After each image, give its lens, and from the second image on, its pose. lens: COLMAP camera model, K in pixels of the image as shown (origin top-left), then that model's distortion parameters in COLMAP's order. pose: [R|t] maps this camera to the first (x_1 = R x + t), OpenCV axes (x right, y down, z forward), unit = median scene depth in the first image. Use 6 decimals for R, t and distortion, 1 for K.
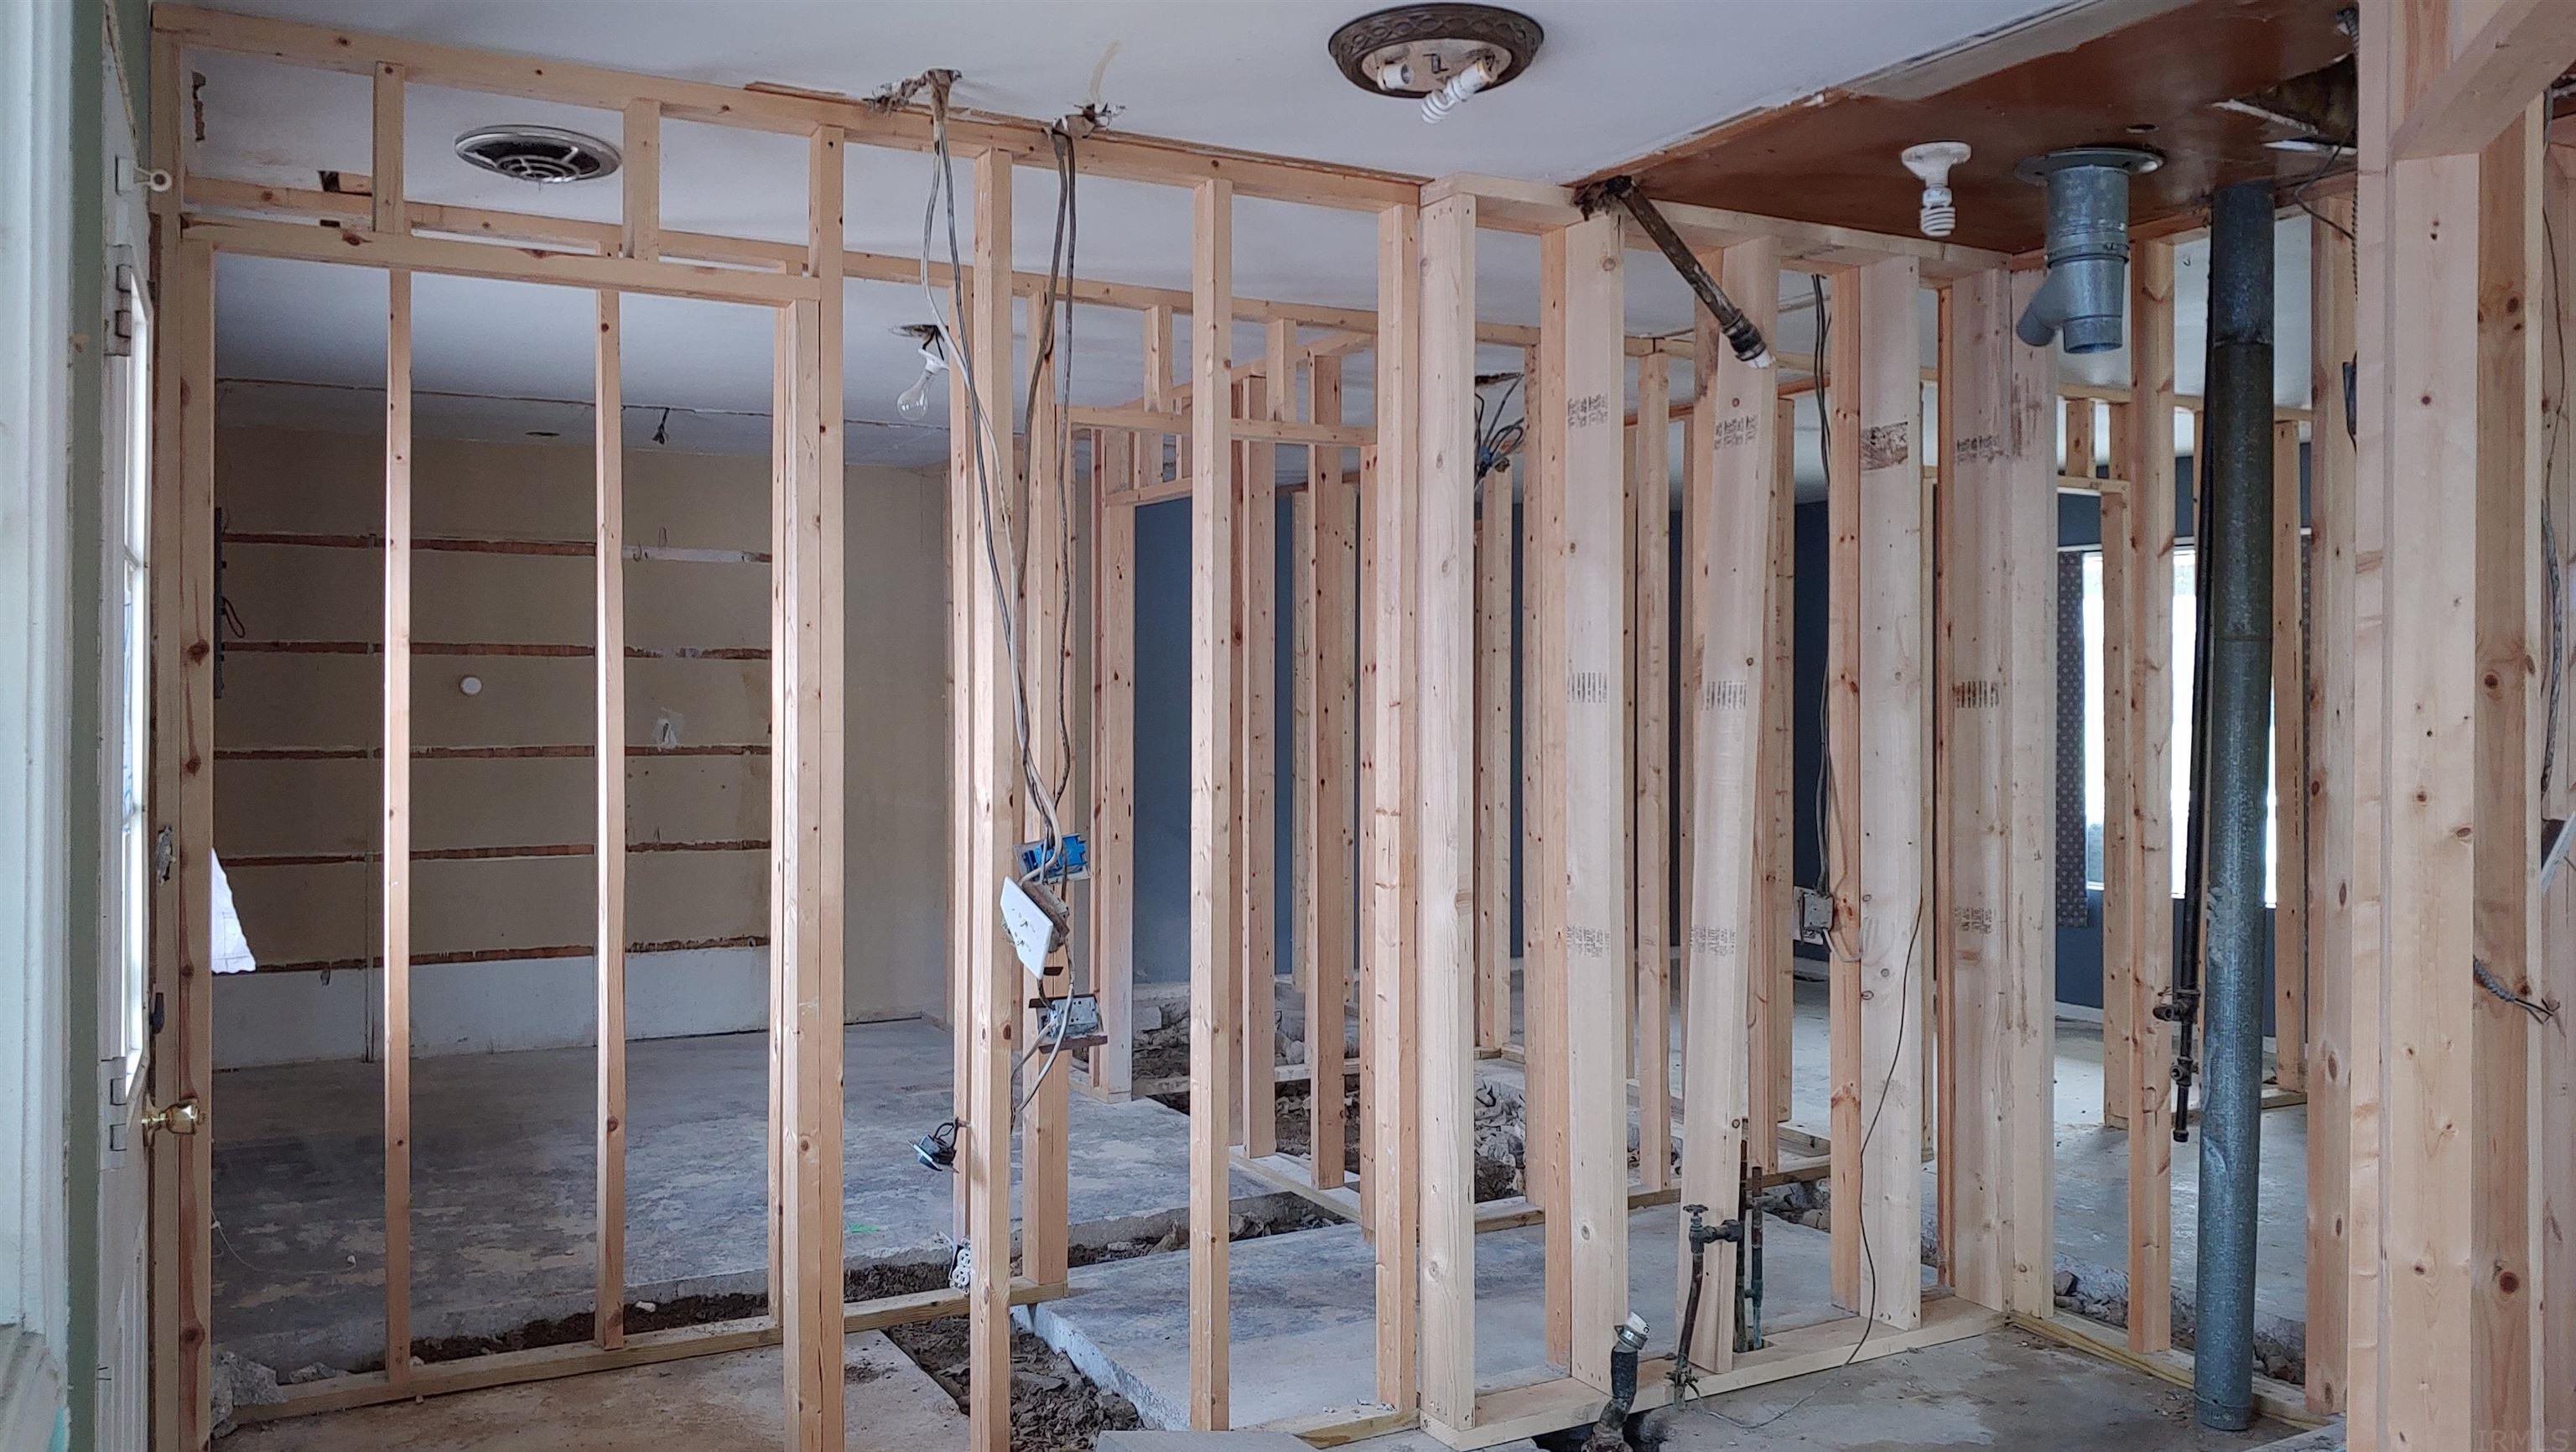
lens RADIAL K [[1967.1, 0, 1289.9], [0, 1967.1, 726.5], [0, 0, 1]] dist [0.005357, -0.023910]
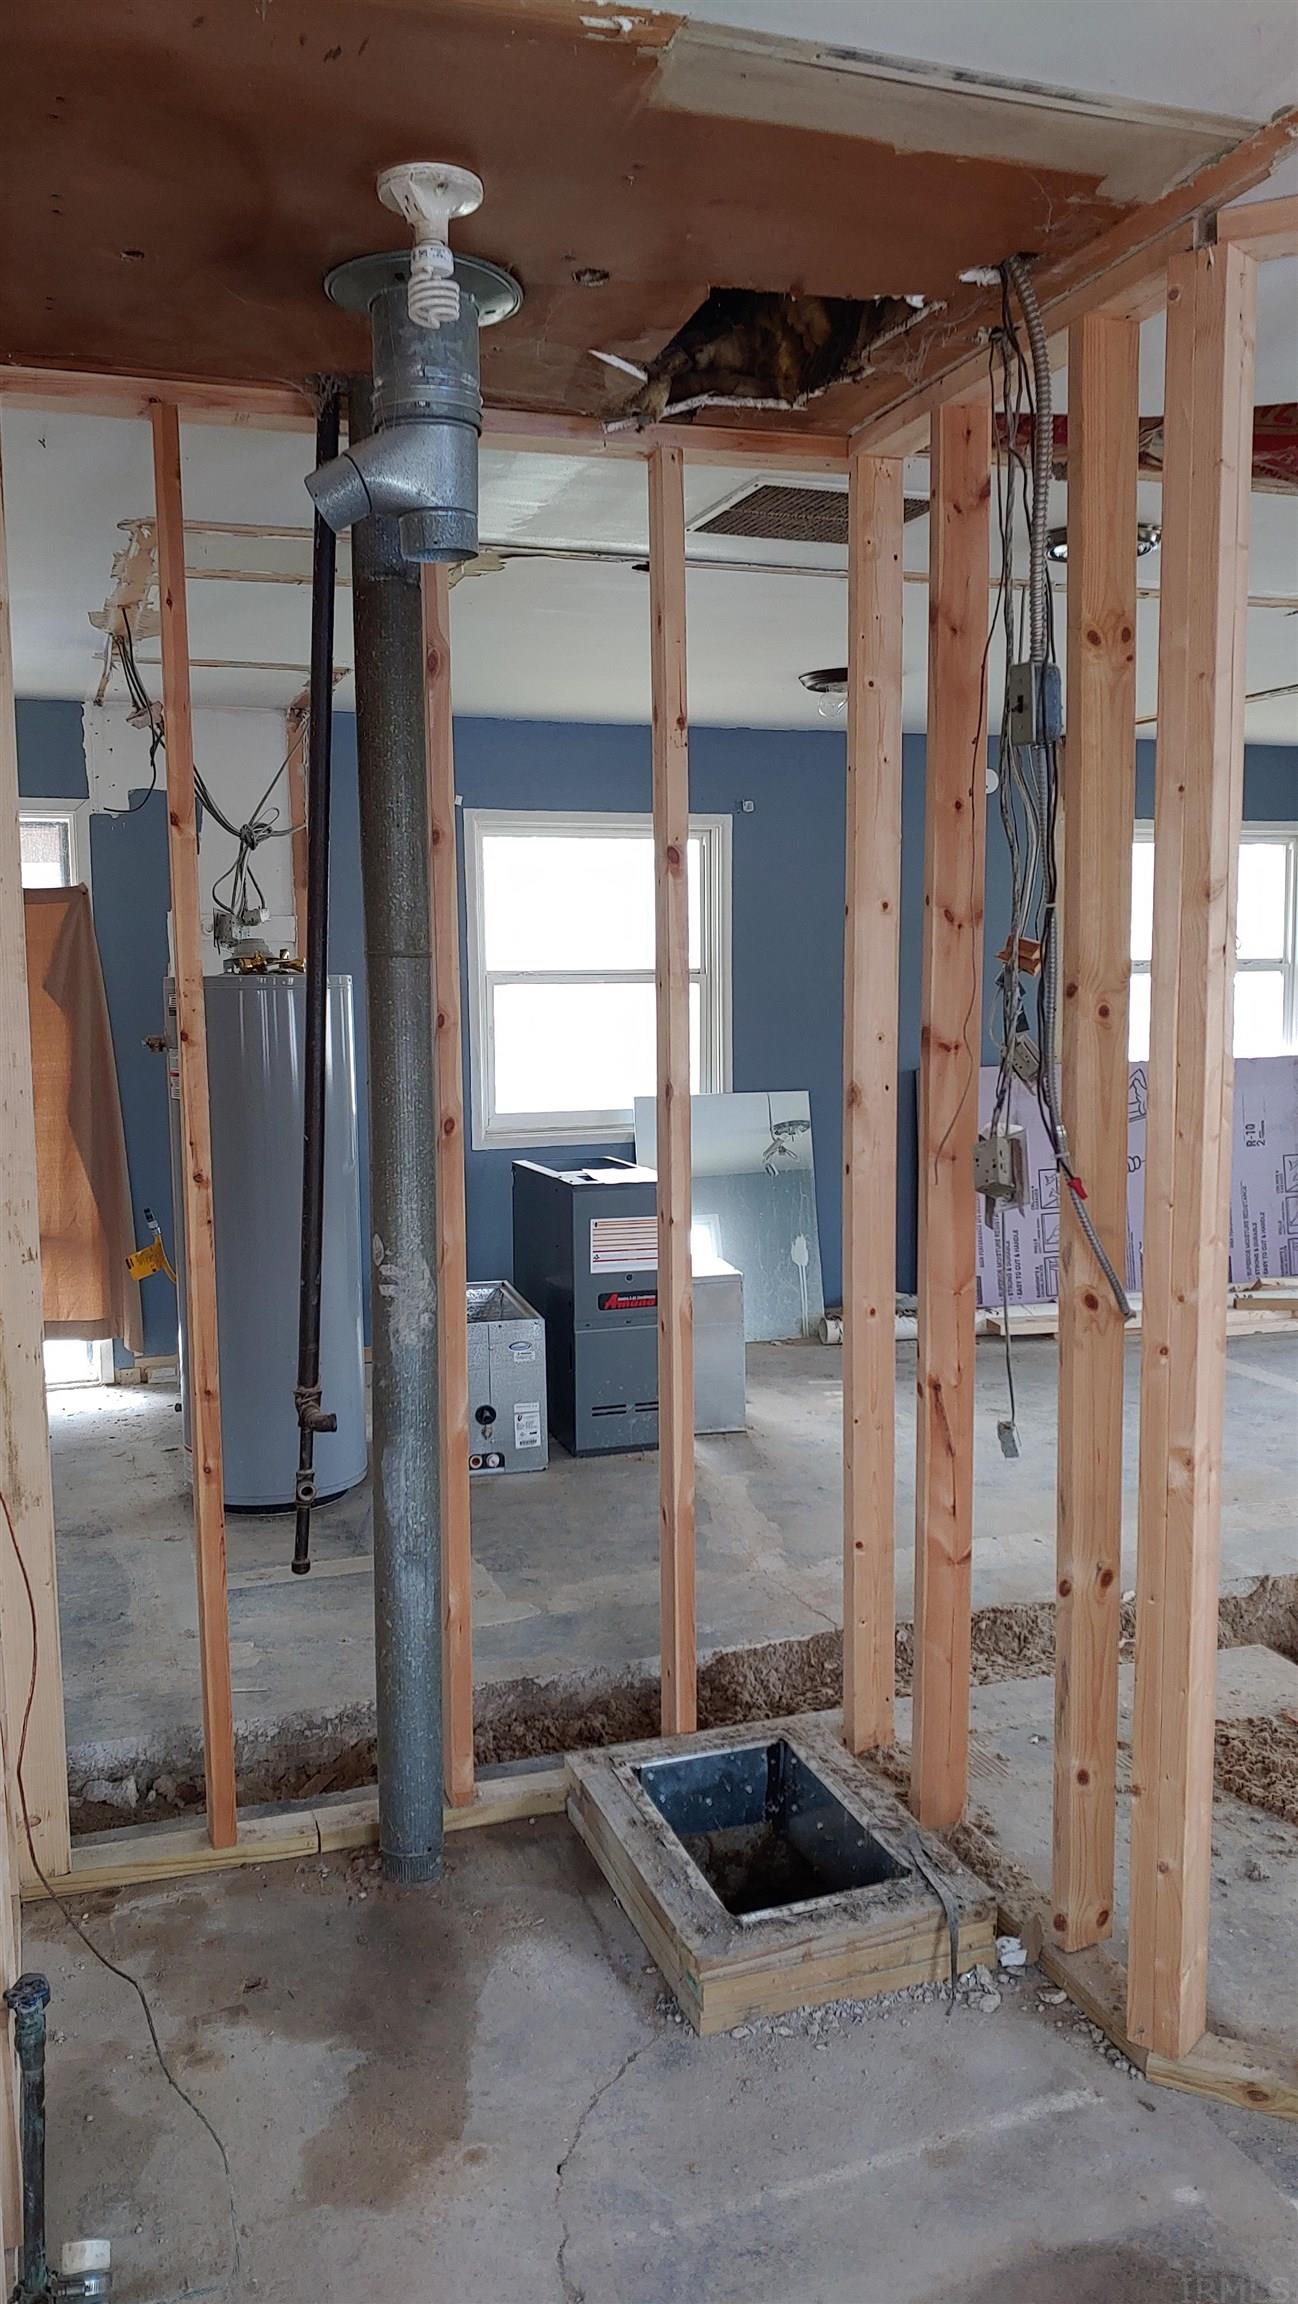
lens RADIAL K [[1721.2, 0, 649.6], [0, 1721.2, 1152.3], [0, 0, 1]] dist [0.003719, 0.002390]
pose [[0.177487, -0.109760, 0.977983, -0.240046], [0.032720, 0.993870, 0.105605, -0.041022], [-0.983579, 0.013256, 0.179990, 0.842529]]
